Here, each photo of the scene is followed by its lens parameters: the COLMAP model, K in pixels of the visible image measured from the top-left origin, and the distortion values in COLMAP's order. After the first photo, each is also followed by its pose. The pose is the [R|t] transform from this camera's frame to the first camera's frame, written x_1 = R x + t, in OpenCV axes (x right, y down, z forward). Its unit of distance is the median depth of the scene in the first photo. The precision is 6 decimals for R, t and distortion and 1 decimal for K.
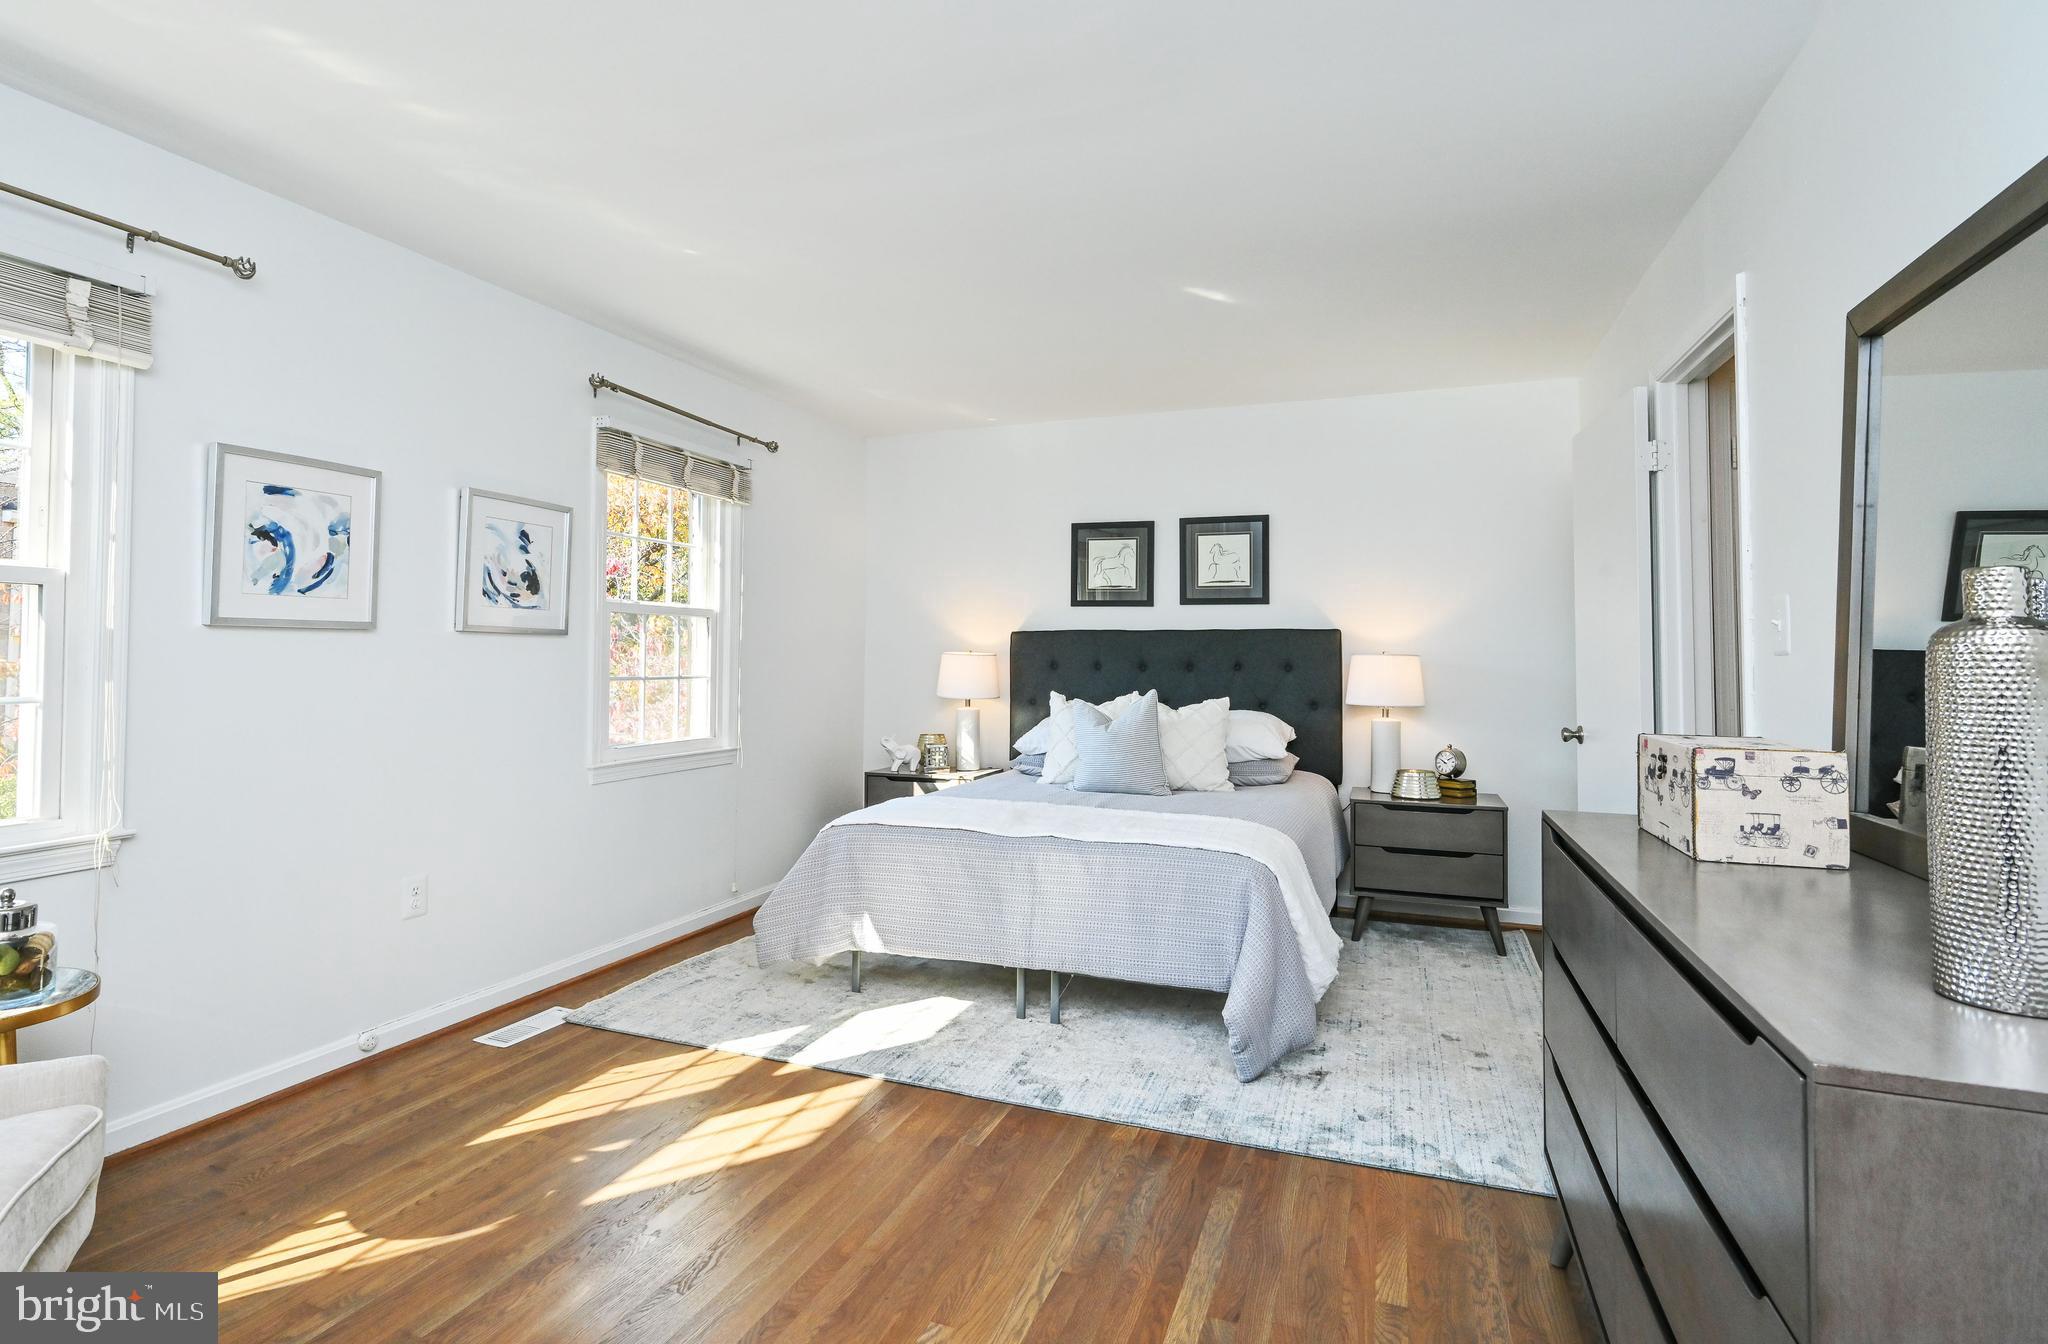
lens RADIAL K [[1042.7, 0, 980.6], [0, 1042.7, 631.5], [0, 0, 1]] dist [-0.002871, -0.000012]
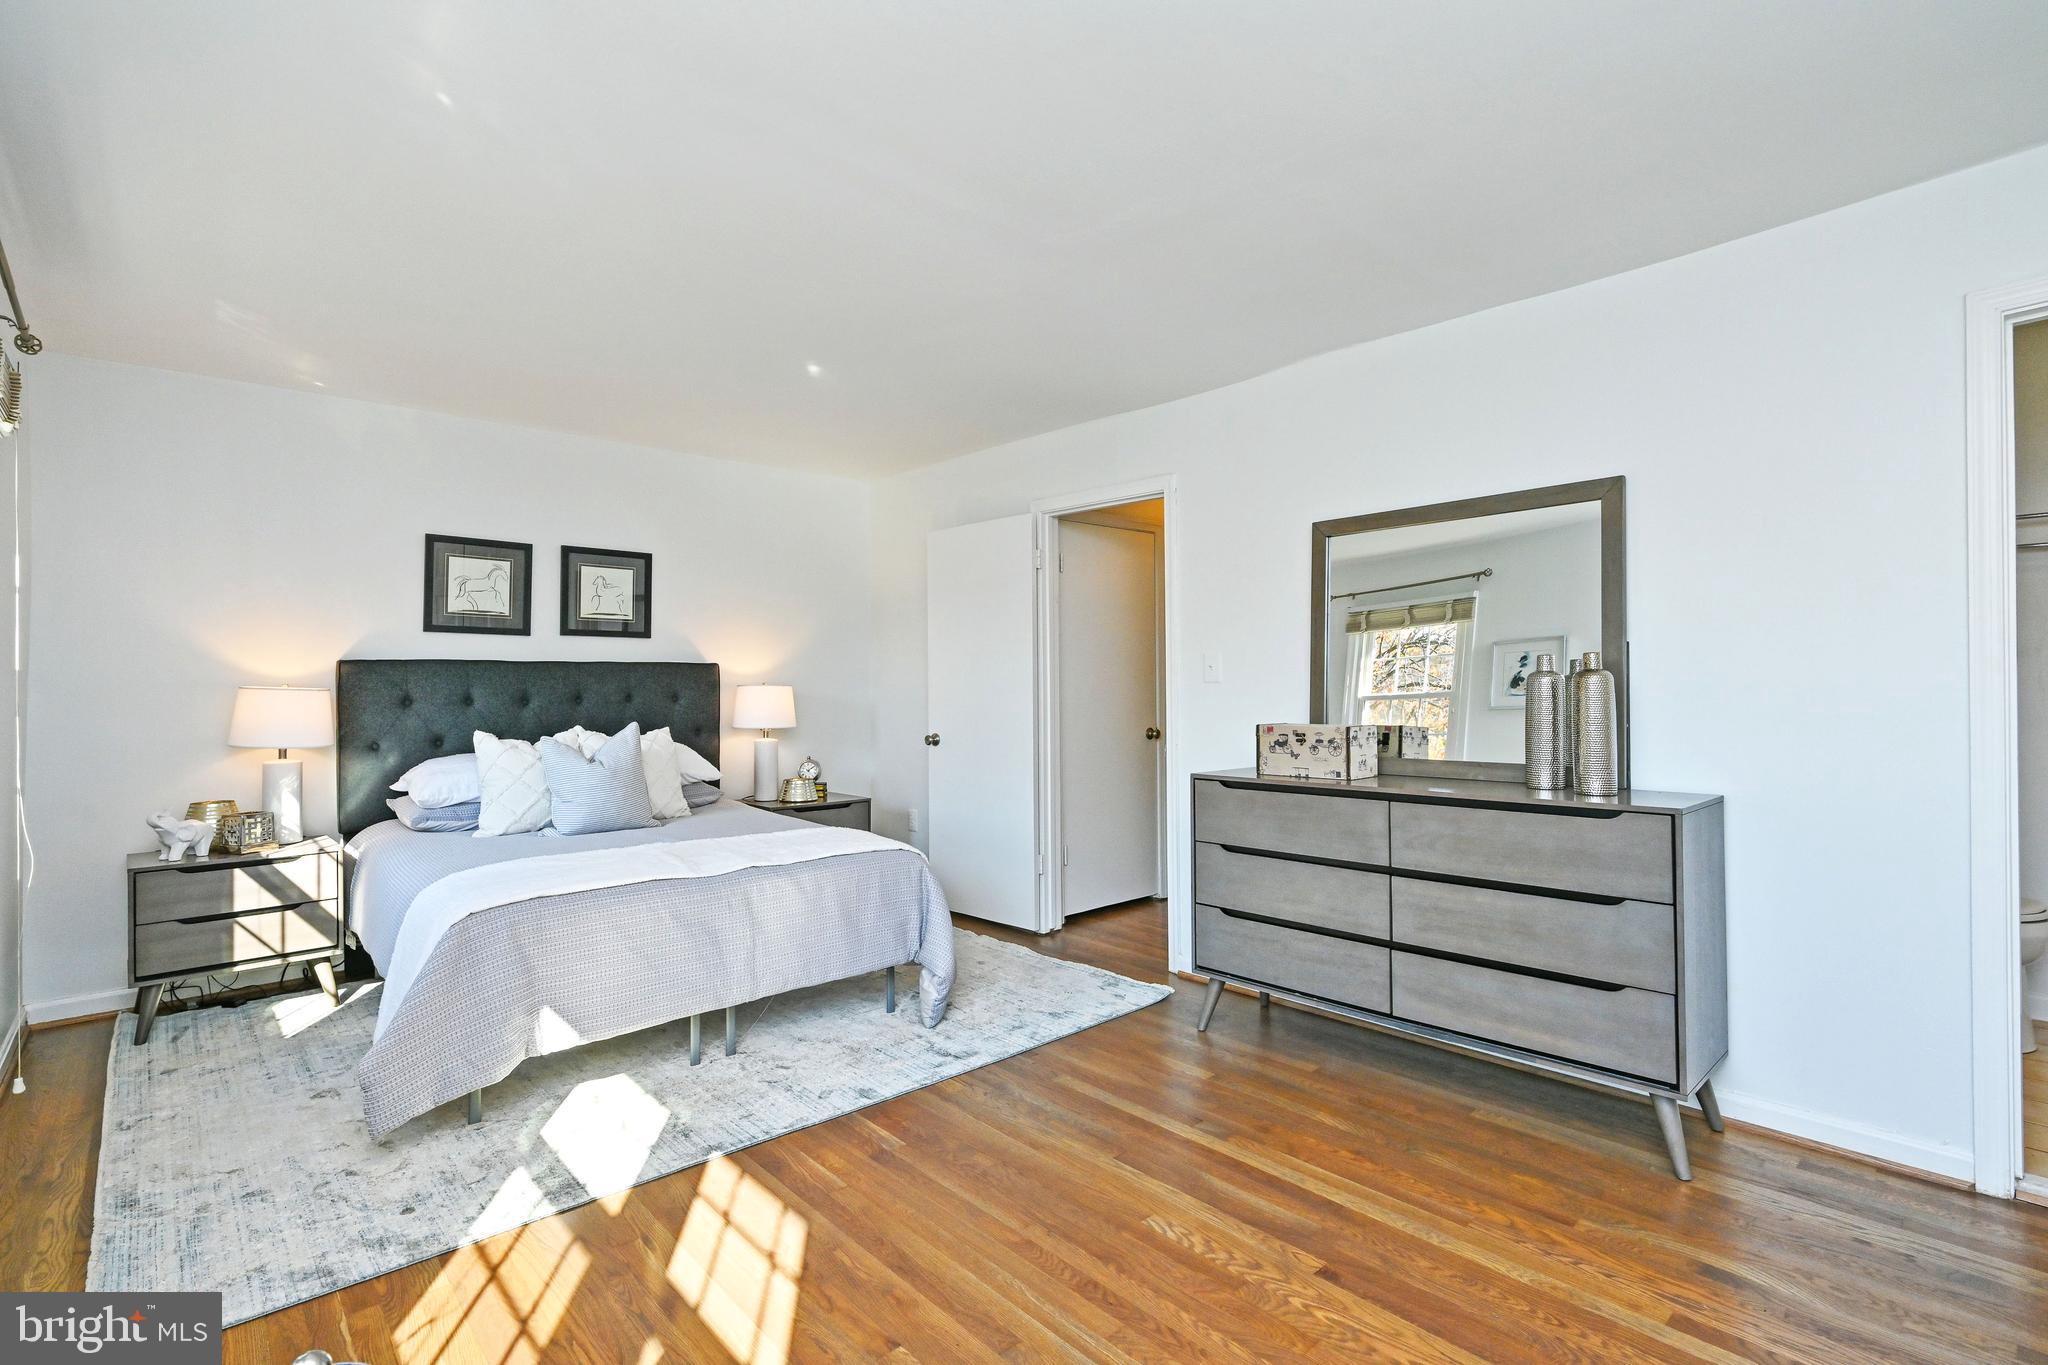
lens RADIAL K [[947.1, 0, 1024.0], [0, 947.1, 682.5], [0, 0, 1]] dist [-0.000144, 0.000335]
pose [[0.440796, -0.003739, 0.897600, -0.701903], [-0.012804, 0.999863, 0.010453, 0.005932], [-0.897516, -0.016101, 0.440687, 0.399525]]
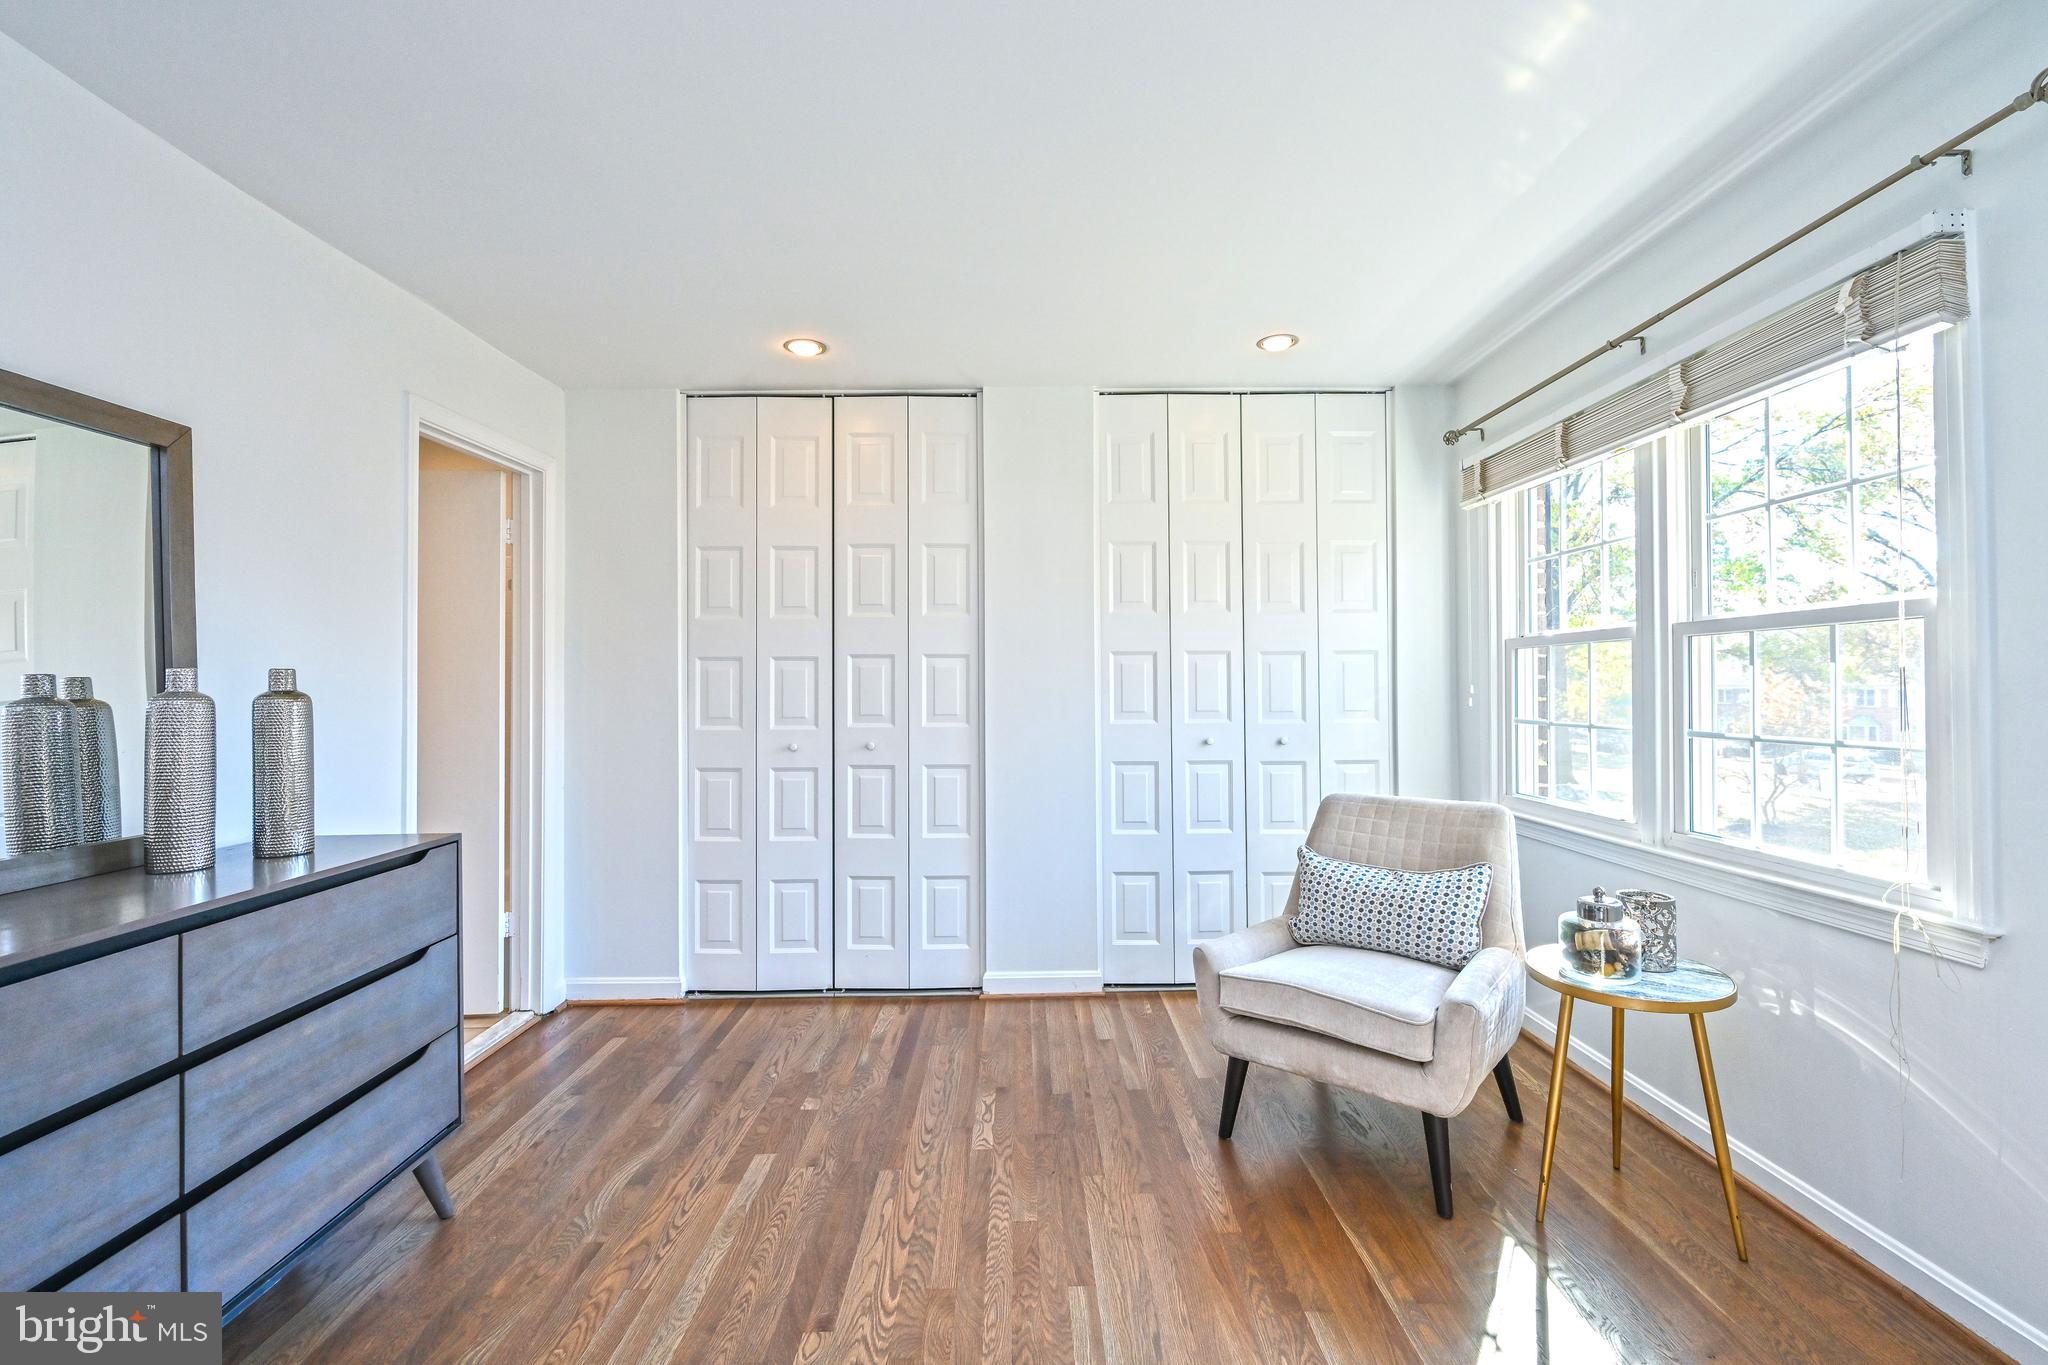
lens RADIAL K [[903.0, 0, 1028.1], [0, 903.0, 677.6], [0, 0, 1]] dist [-0.001078, -0.000640]
pose [[-0.925183, -0.001411, -0.379519, 0.063792], [0.013857, 0.999201, -0.037497, 0.018276], [0.379269, -0.039951, -0.924424, 1.095665]]
